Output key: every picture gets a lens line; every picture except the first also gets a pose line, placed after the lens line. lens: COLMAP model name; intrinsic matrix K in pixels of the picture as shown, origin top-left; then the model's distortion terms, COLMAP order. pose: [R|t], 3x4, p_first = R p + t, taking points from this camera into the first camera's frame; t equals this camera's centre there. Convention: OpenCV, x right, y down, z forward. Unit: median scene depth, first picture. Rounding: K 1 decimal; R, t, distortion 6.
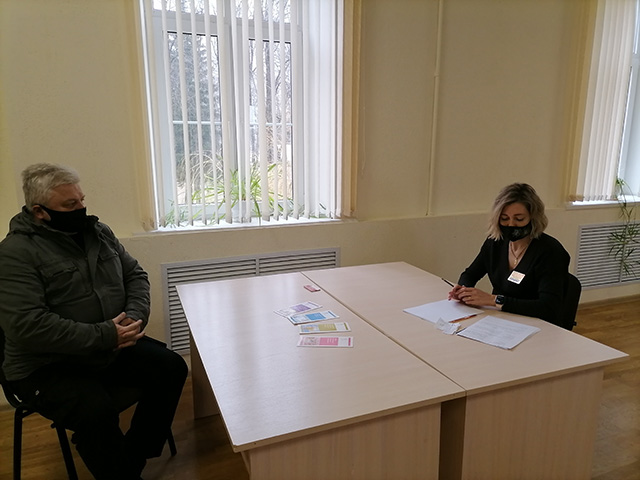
lens RADIAL K [[485.6, 0, 320.4], [0, 485.6, 239.9], [0, 0, 1]] dist [0.023105, 0.006343]
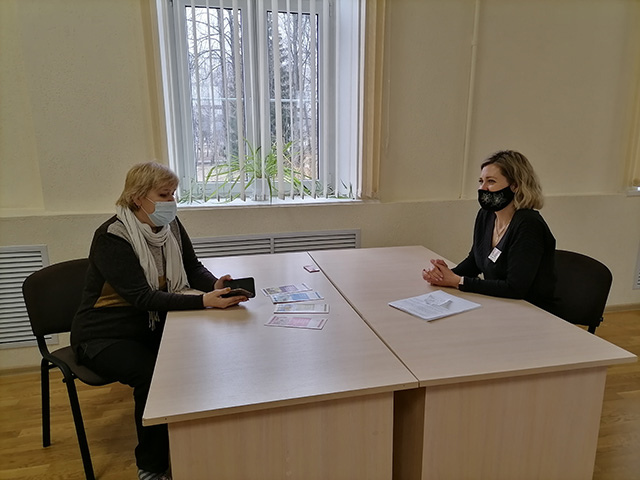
lens RADIAL K [[485.6, 0, 319.2], [0, 485.6, 242.8], [0, 0, 1]] dist [0.023105, 0.006343]
pose [[0.987749, 0.034116, -0.152279, 0.111533], [-0.029883, 0.999103, 0.030000, 0.016111], [0.153166, -0.025082, 0.987882, 0.046155]]
